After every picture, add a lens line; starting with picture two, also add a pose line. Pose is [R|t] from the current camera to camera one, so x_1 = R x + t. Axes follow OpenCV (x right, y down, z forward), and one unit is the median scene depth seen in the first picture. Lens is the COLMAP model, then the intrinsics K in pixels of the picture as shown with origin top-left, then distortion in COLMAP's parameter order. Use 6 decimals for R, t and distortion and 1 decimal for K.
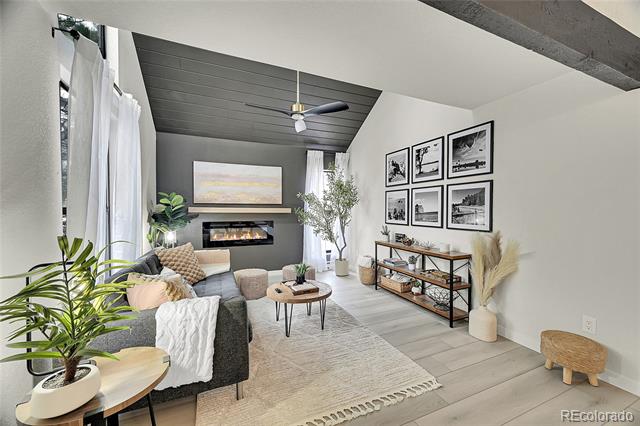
lens RADIAL K [[251.5, 0, 324.5], [0, 251.5, 214.4], [0, 0, 1]] dist [-0.000340, -0.000085]
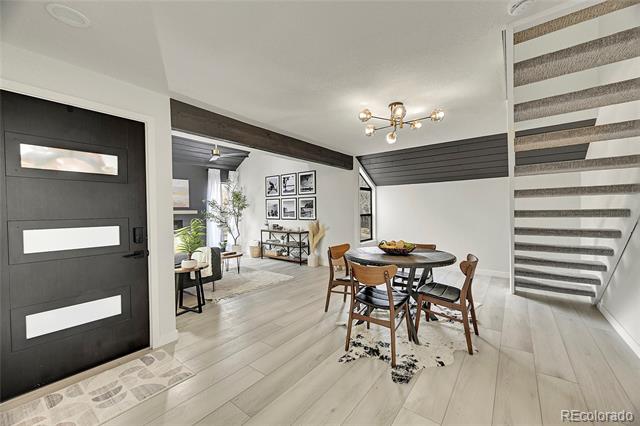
lens RADIAL K [[251.5, 0, 324.5], [0, 251.5, 214.4], [0, 0, 1]] dist [-0.000340, -0.000085]
pose [[0.873886, -0.017362, 0.485821, -0.276299], [0.020714, 0.999784, -0.001531, 0.019840], [-0.485690, 0.011401, 0.874057, -0.772006]]
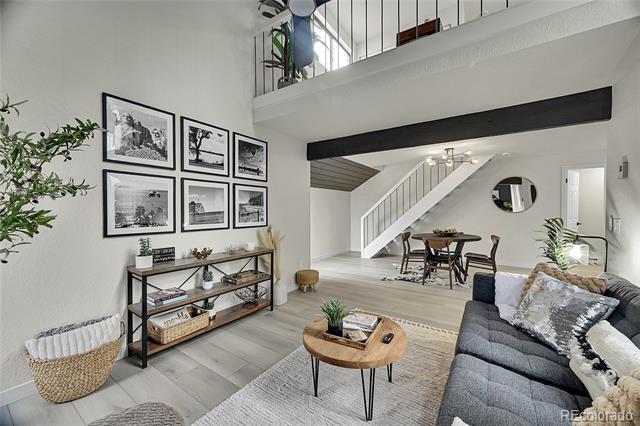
lens RADIAL K [[251.5, 0, 324.5], [0, 251.5, 214.4], [0, 0, 1]] dist [-0.000340, -0.000085]
pose [[-0.539488, -0.014938, 0.841861, -0.482715], [0.015010, 0.999513, 0.027355, -0.017970], [-0.841860, 0.027394, -0.539001, 1.139409]]
